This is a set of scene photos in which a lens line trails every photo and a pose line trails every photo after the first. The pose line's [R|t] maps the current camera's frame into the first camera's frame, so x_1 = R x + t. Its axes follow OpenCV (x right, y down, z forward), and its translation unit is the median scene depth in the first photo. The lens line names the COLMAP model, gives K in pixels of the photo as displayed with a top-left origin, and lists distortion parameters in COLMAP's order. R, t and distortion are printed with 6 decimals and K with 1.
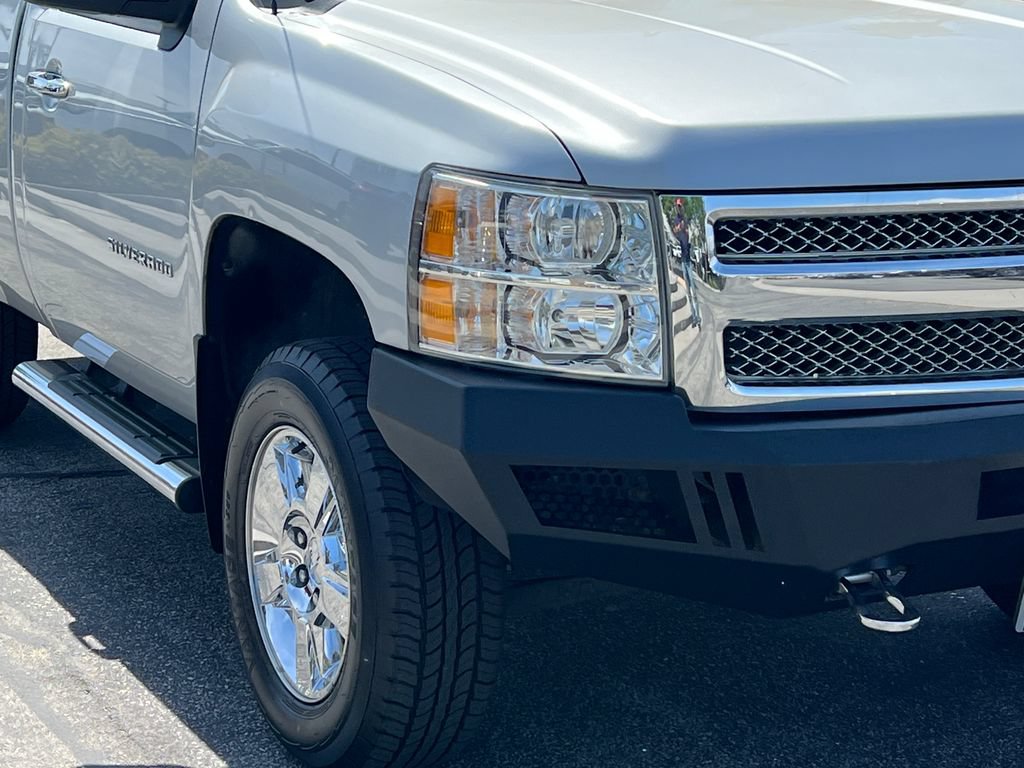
lens RADIAL K [[1978.2, 0, 511.1], [0, 1978.2, 349.0], [0, 0, 1]] dist [0.131376, 0.000000]
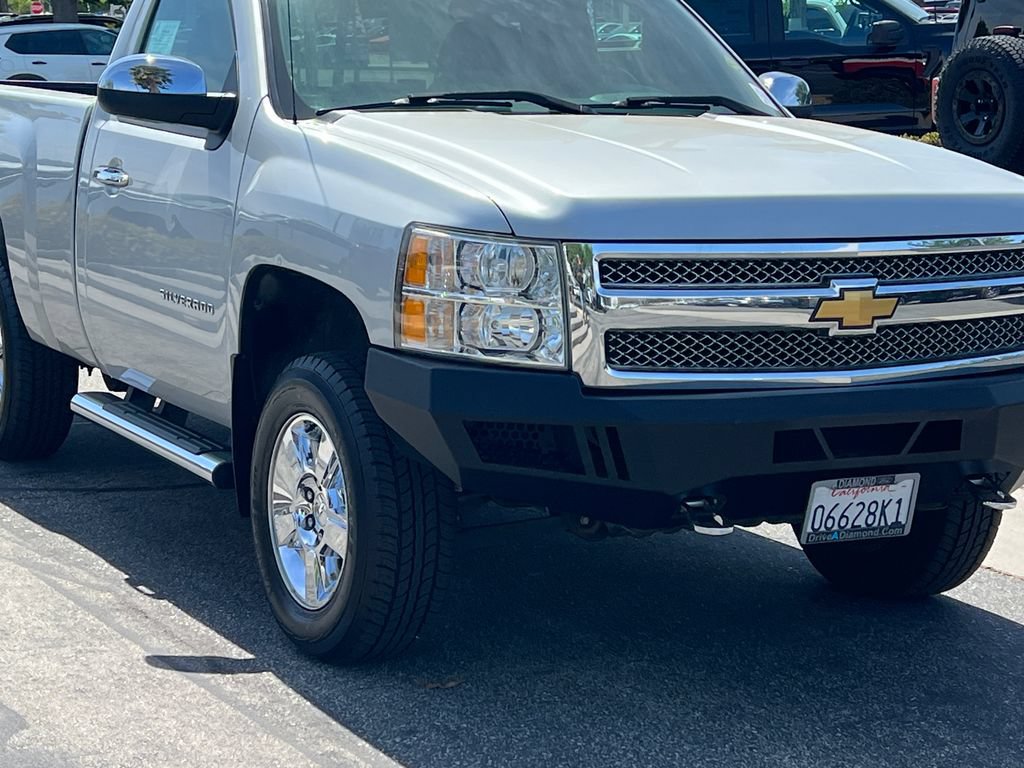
lens RADIAL K [[1978.2, 0, 498.0], [0, 1978.2, 387.1], [0, 0, 1]] dist [0.131376, 0.000000]
pose [[0.999621, 0.013344, 0.024077, -0.008548], [-0.012218, 0.998853, -0.046306, 0.089767], [-0.024667, 0.045994, 0.998637, -0.439678]]
